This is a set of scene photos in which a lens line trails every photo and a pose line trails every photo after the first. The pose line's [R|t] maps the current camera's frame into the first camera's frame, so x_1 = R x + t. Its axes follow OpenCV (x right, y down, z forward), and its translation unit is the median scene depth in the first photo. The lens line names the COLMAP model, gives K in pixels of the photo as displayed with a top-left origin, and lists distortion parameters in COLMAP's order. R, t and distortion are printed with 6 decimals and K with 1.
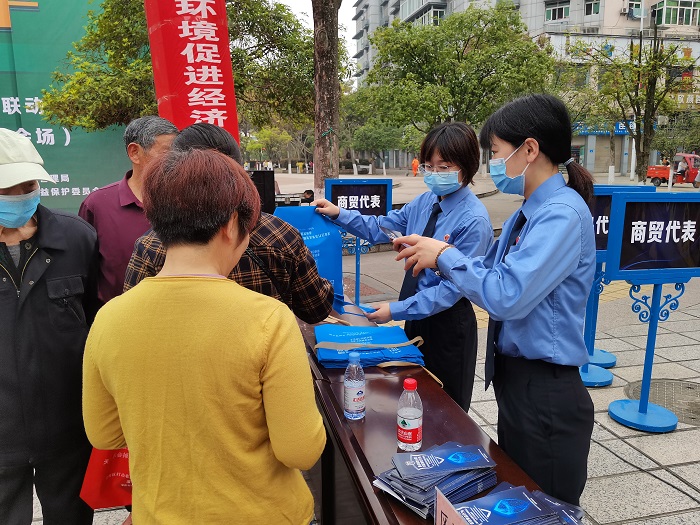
lens RADIAL K [[549.4, 0, 347.7], [0, 549.4, 263.7], [0, 0, 1]] dist [-0.000657, -0.011388]
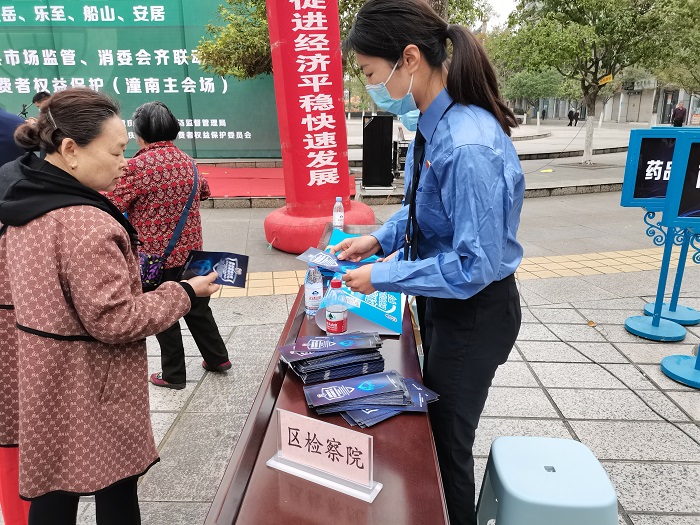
lens RADIAL K [[528.6, 0, 351.4], [0, 528.6, 264.6], [0, 0, 1]] dist [0.015271, -0.012223]
pose [[0.964456, 0.076937, -0.252794, 0.115028], [-0.051596, 0.993091, 0.105398, 0.015845], [0.259157, -0.088609, 0.961762, -0.018263]]
